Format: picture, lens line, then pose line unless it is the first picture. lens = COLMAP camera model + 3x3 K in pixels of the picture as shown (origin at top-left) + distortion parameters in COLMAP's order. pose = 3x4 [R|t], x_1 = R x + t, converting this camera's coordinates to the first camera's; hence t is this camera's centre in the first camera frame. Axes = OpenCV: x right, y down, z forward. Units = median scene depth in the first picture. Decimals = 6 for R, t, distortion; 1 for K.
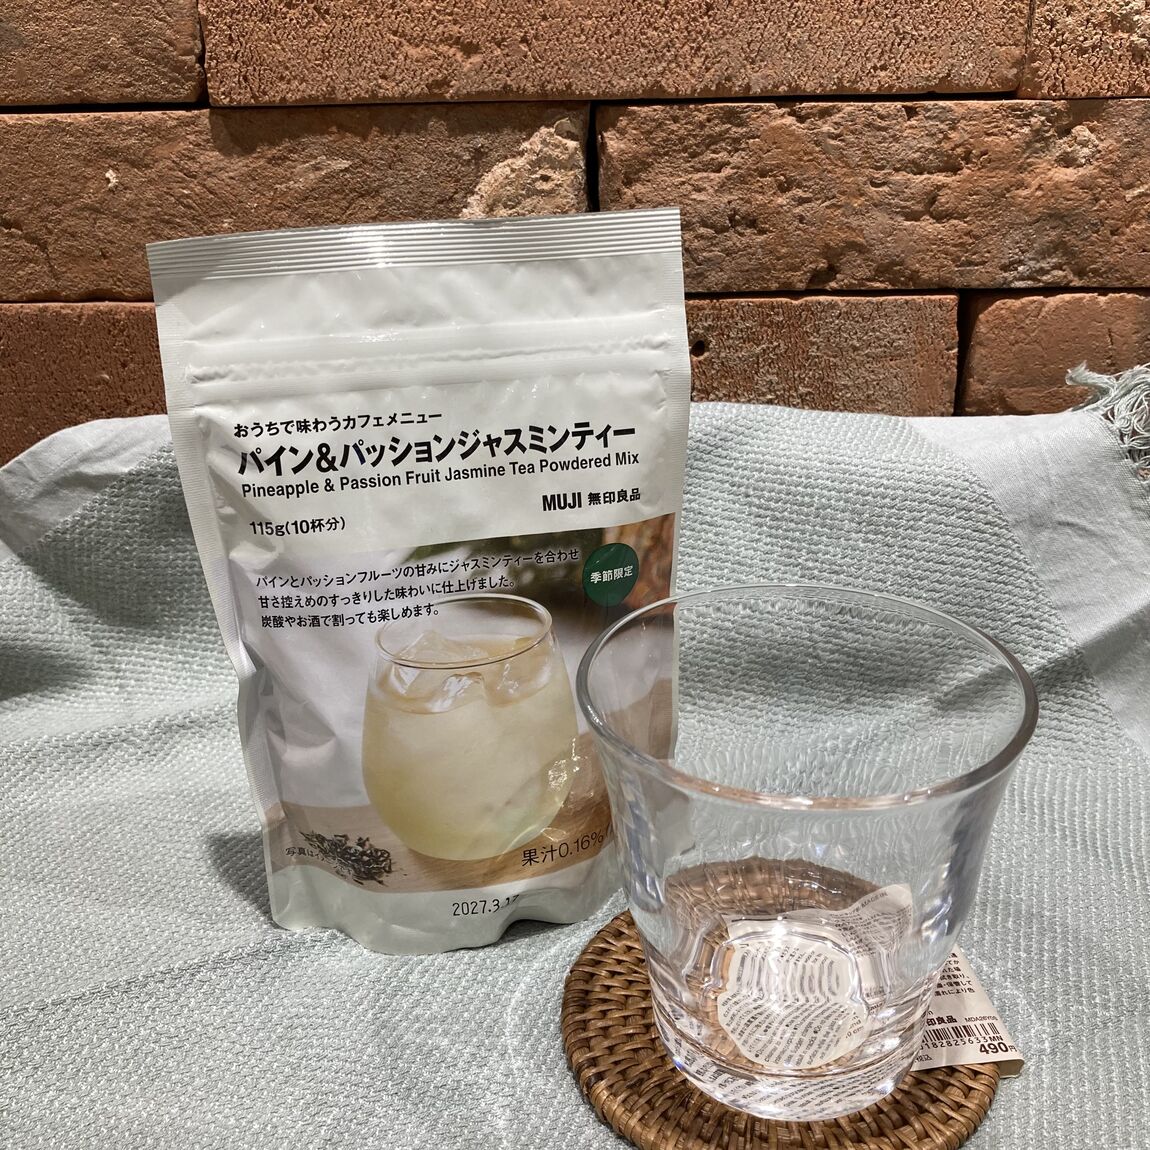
lens RADIAL K [[1291.5, 0, 583.9], [0, 1291.5, 533.9], [0, 0, 1]] dist [-0.013291, 0.000000]
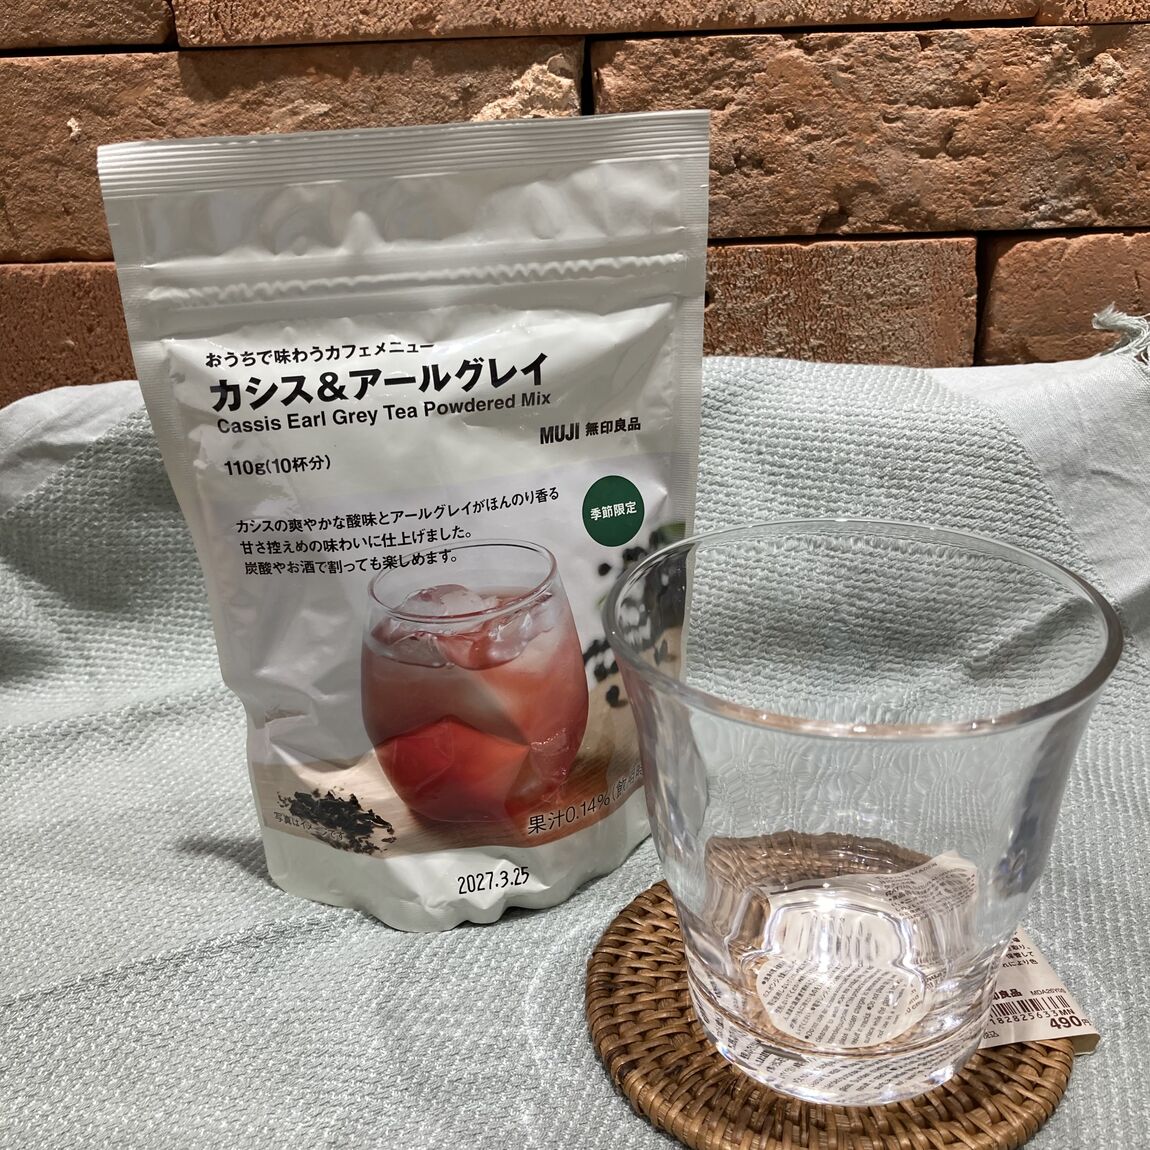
lens RADIAL K [[1291.5, 0, 577.3], [0, 1291.5, 540.3], [0, 0, 1]] dist [-0.013291, 0.000000]
pose [[0.999646, -0.019165, 0.018443, -0.025374], [0.019432, 0.999707, -0.014411, 0.046599], [-0.018161, 0.014764, 0.999726, 0.066121]]
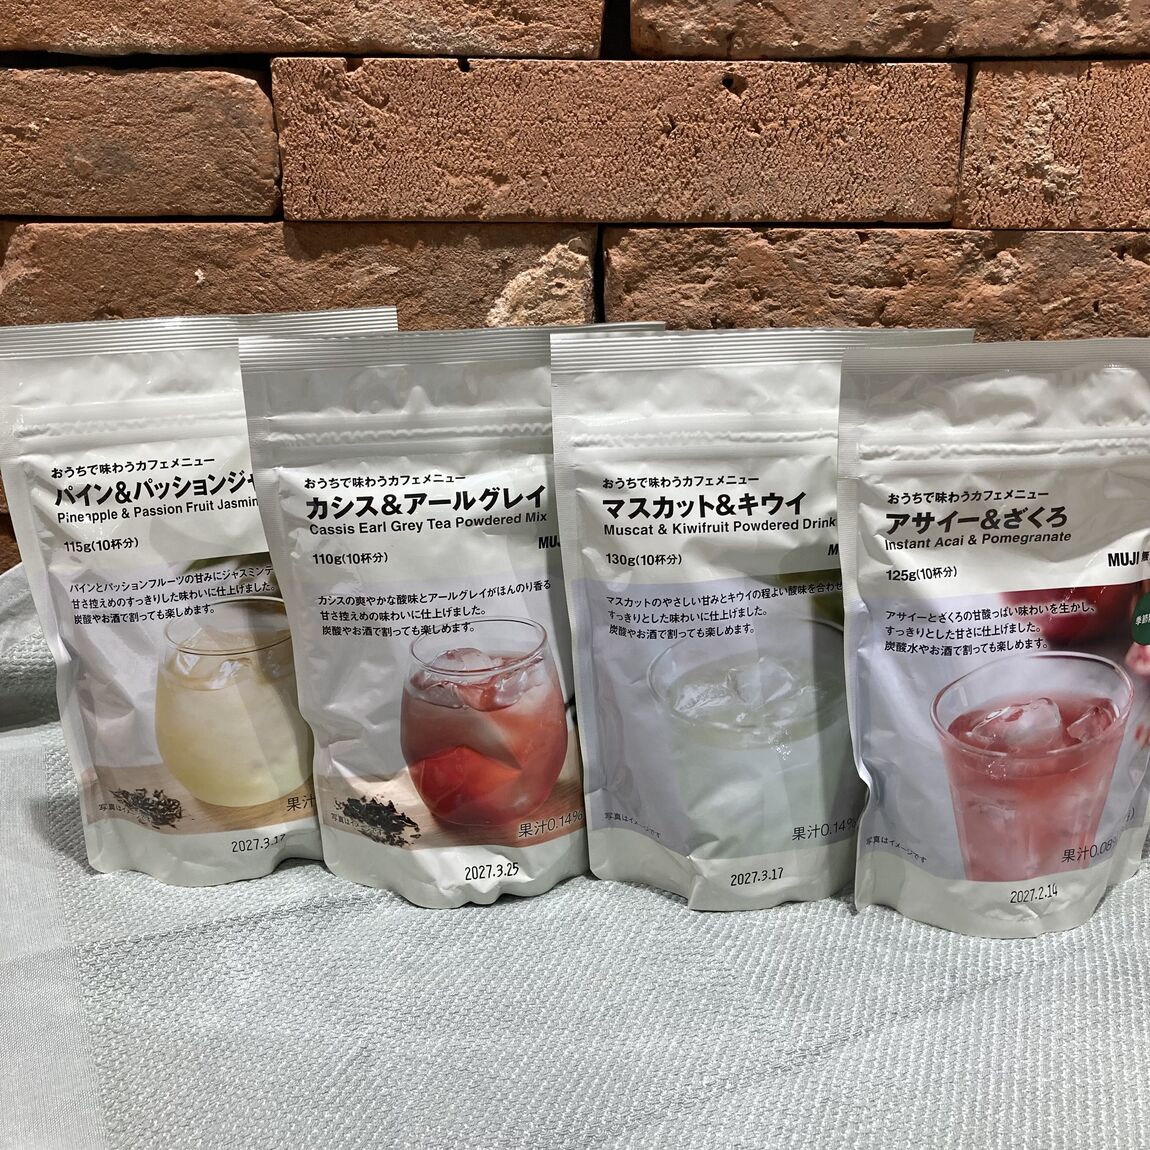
lens RADIAL K [[1291.5, 0, 572.9], [0, 1291.5, 532.5], [0, 0, 1]] dist [-0.013291, 0.000000]
pose [[0.999506, 0.023845, -0.020484, 0.013054], [-0.024973, 0.998076, -0.056742, 0.023910], [0.019091, 0.057225, 0.998179, -0.195282]]
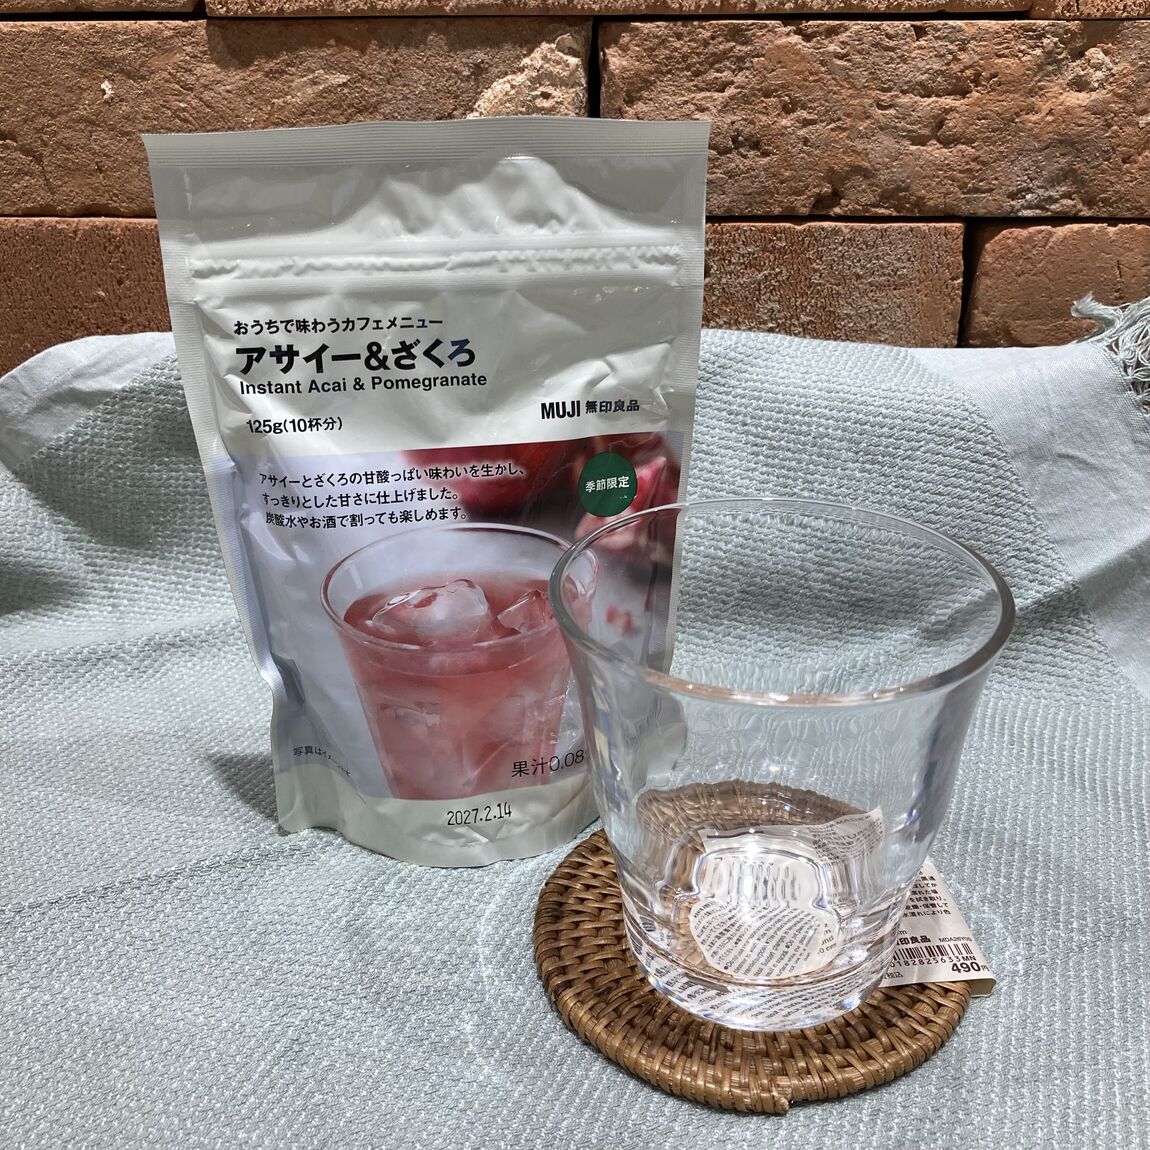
lens RADIAL K [[1291.5, 0, 588.2], [0, 1291.5, 539.2], [0, 0, 1]] dist [-0.013291, 0.000000]
pose [[0.999674, 0.020900, -0.014668, 0.024611], [-0.020443, 0.999321, 0.030649, 0.031930], [0.015299, -0.030340, 0.999423, 0.009215]]
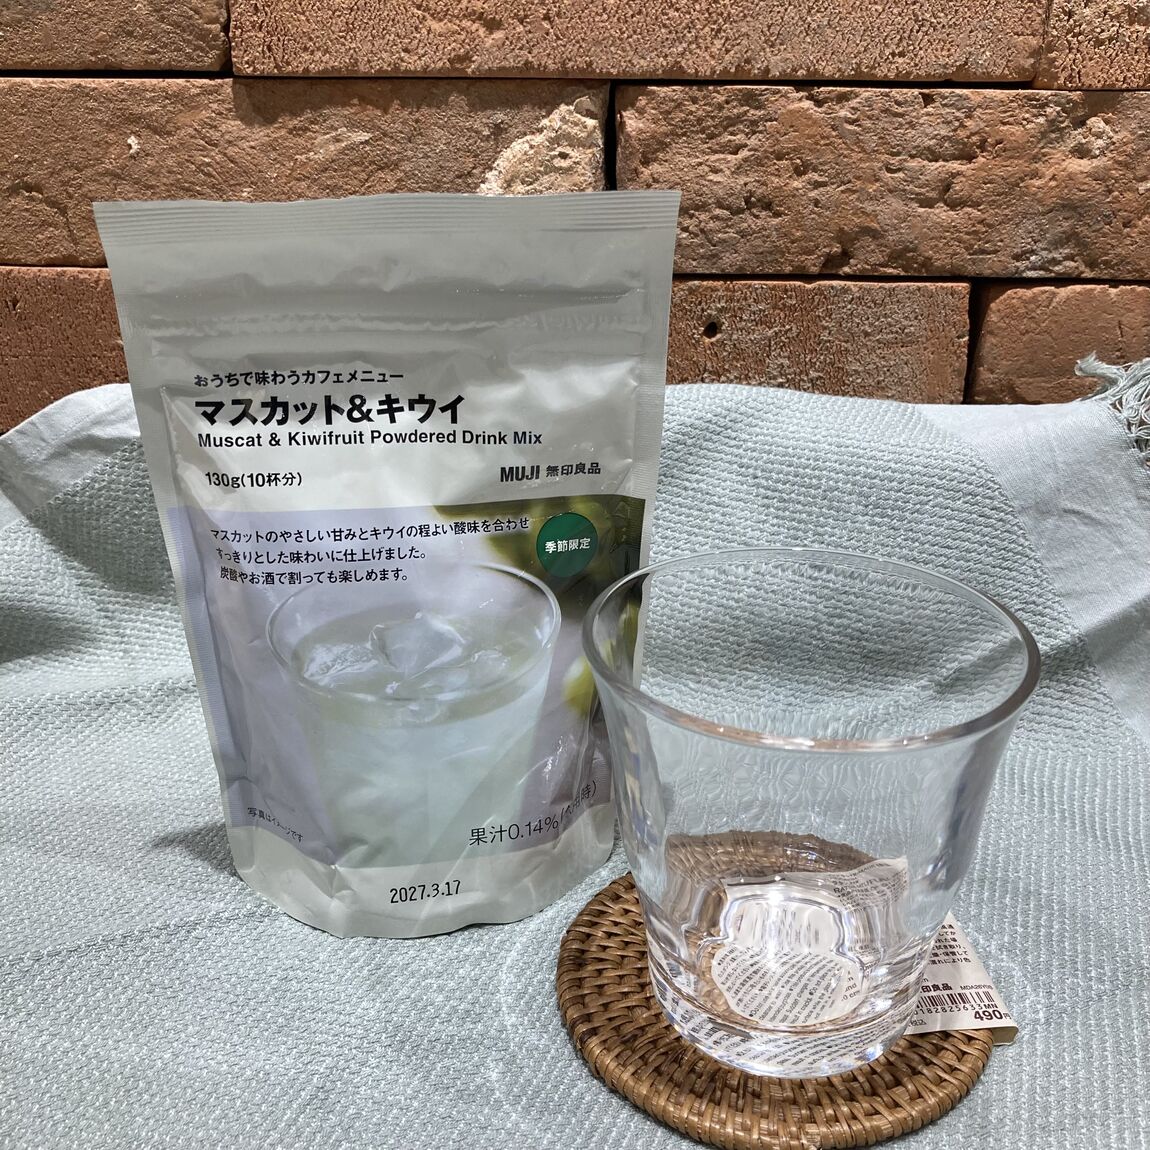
lens RADIAL K [[1291.5, 0, 589.1], [0, 1291.5, 534.0], [0, 0, 1]] dist [-0.013291, 0.000000]
pose [[0.999598, 0.028367, -0.000052, -0.001513], [-0.028365, 0.999503, -0.013736, 0.034006], [-0.000338, 0.013732, 0.999906, -0.003850]]
